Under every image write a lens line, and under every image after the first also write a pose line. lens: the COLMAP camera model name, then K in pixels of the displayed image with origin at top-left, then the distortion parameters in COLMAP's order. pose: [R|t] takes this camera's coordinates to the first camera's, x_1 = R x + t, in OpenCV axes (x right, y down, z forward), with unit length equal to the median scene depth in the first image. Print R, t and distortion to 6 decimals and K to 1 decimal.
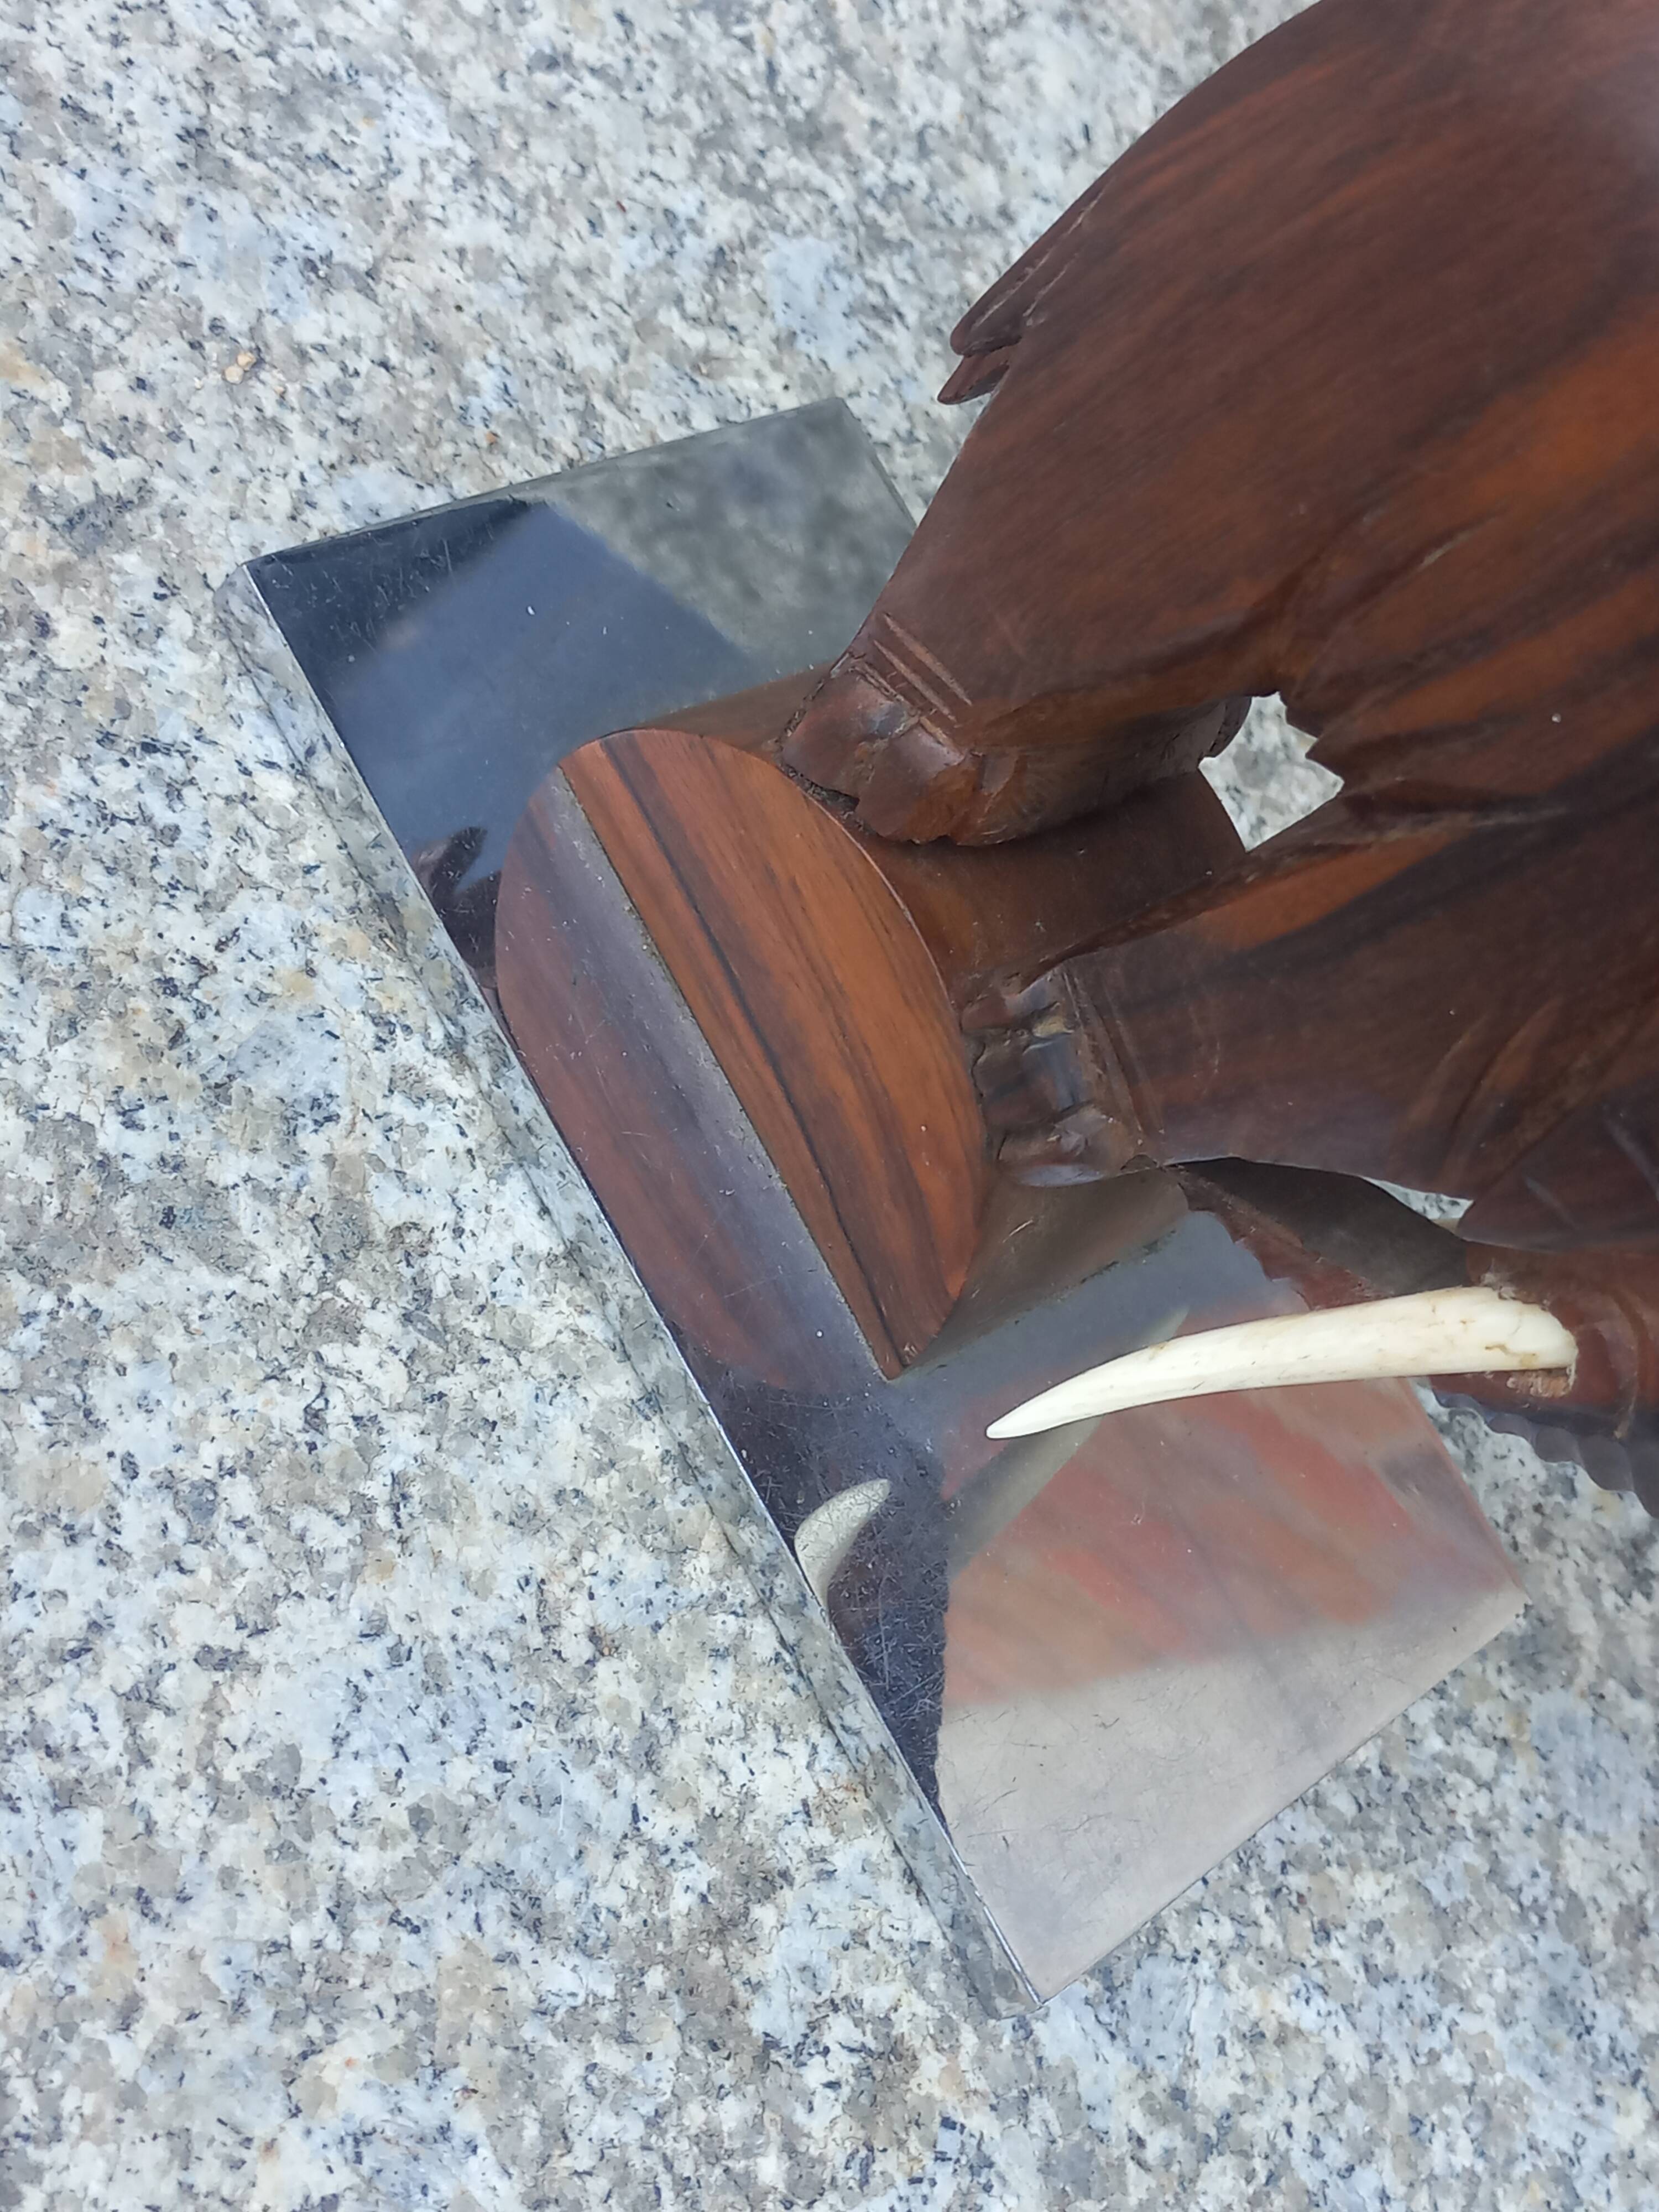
lens RADIAL K [[3265.8, 0, 776.1], [0, 3265.8, 1137.8], [0, 0, 1]] dist [0.063805, 0.000000]
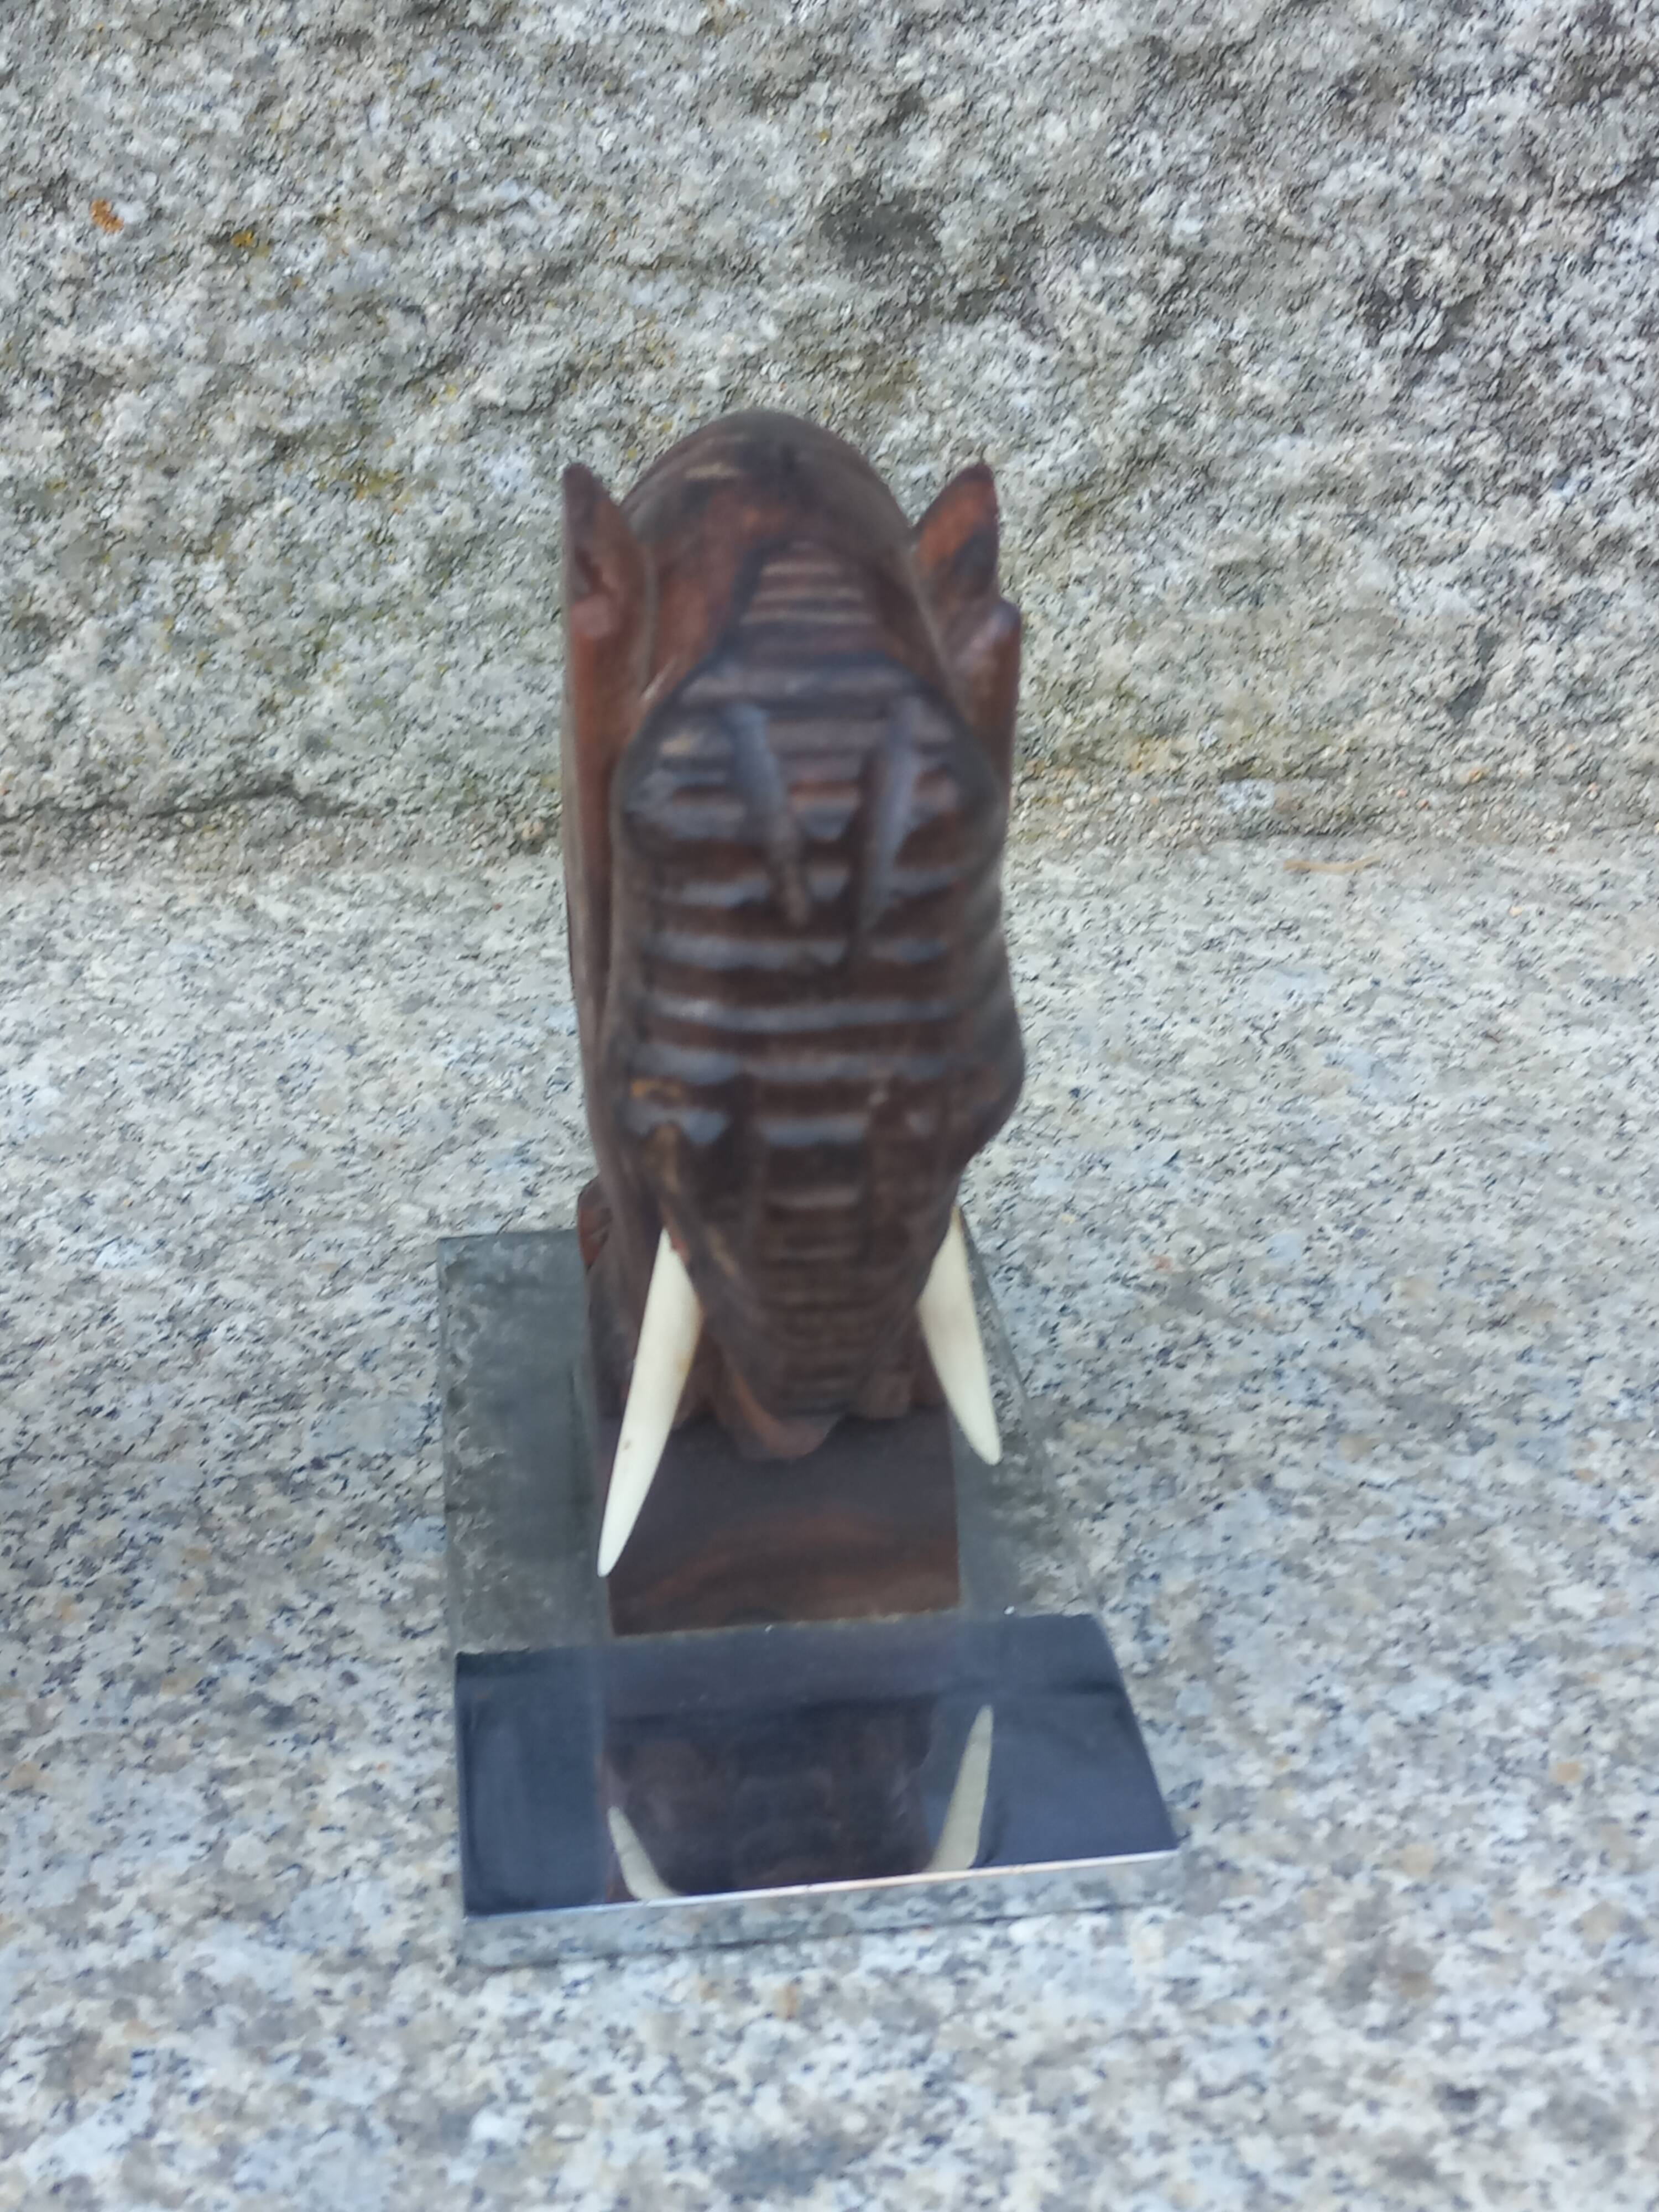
lens RADIAL K [[3265.8, 0, 803.2], [0, 3265.8, 1071.5], [0, 0, 1]] dist [0.063805, 0.000000]
pose [[0.759476, -0.649440, 0.037735, 0.439642], [0.597265, 0.673124, -0.436095, 0.741529], [0.257817, 0.353741, 0.899109, -0.208168]]
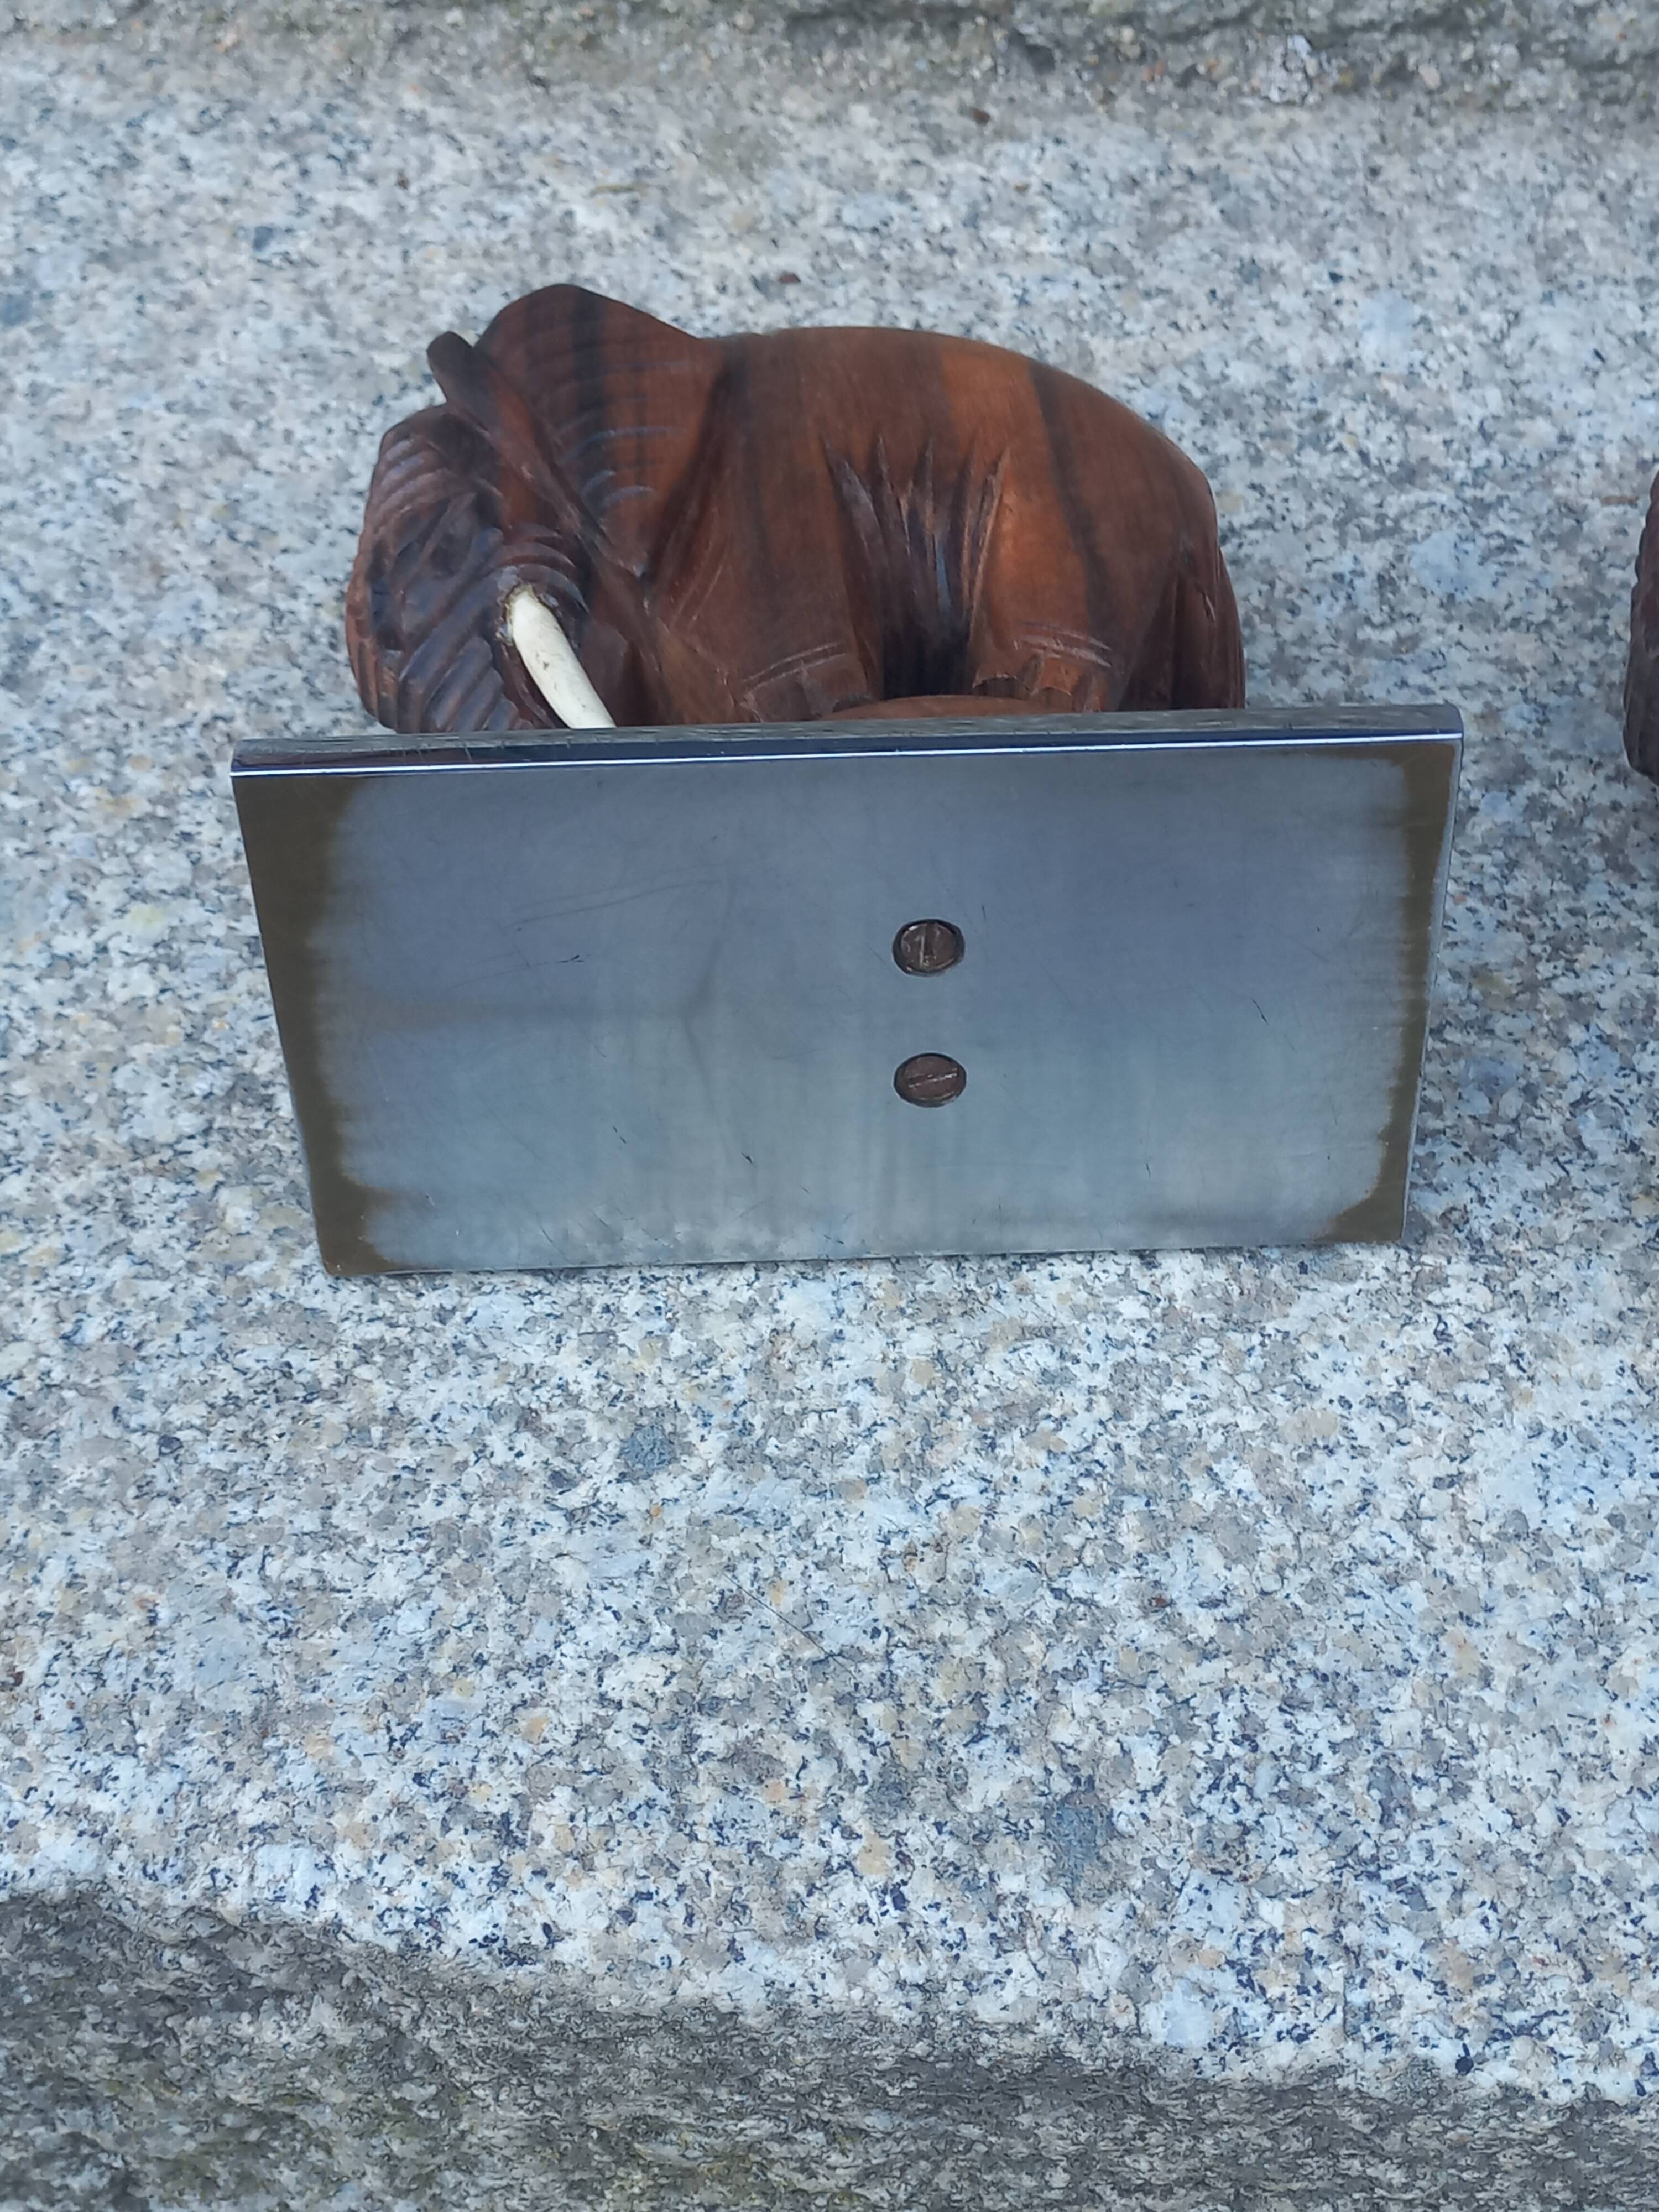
lens RADIAL K [[3265.8, 0, 741.1], [0, 3265.8, 1080.2], [0, 0, 1]] dist [0.063805, 0.000000]
pose [[0.793438, -0.499712, -0.347483, 0.194254], [0.430611, 0.864349, -0.259760, 0.234440], [0.430152, 0.056473, 0.900988, -0.560201]]
